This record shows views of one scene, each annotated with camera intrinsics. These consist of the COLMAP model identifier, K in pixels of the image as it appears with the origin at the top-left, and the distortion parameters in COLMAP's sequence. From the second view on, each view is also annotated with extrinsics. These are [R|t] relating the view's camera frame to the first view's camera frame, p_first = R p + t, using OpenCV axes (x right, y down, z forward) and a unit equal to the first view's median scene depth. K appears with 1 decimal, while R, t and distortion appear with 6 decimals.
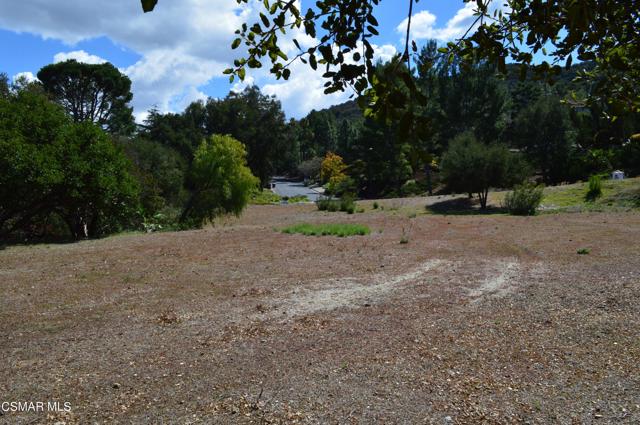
lens RADIAL K [[502.8, 0, 320.9], [0, 502.8, 210.0], [0, 0, 1]] dist [-0.011626, 0.011424]
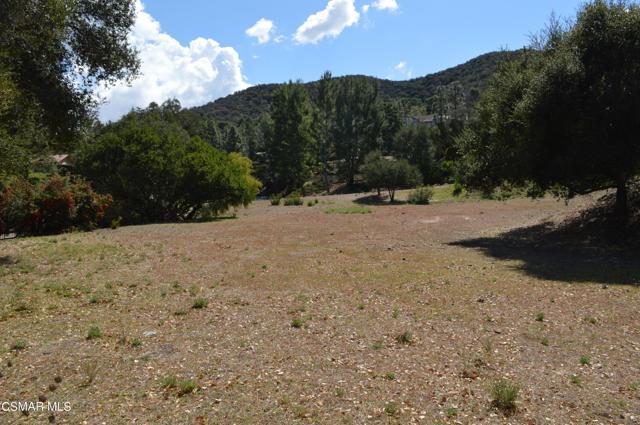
lens RADIAL K [[502.8, 0, 319.3], [0, 502.8, 212.6], [0, 0, 1]] dist [-0.011626, 0.011424]
pose [[0.958375, -0.019865, 0.284822, -0.322240], [0.018355, 0.999800, 0.007973, 0.014498], [-0.284923, -0.002413, 0.958547, -0.404414]]
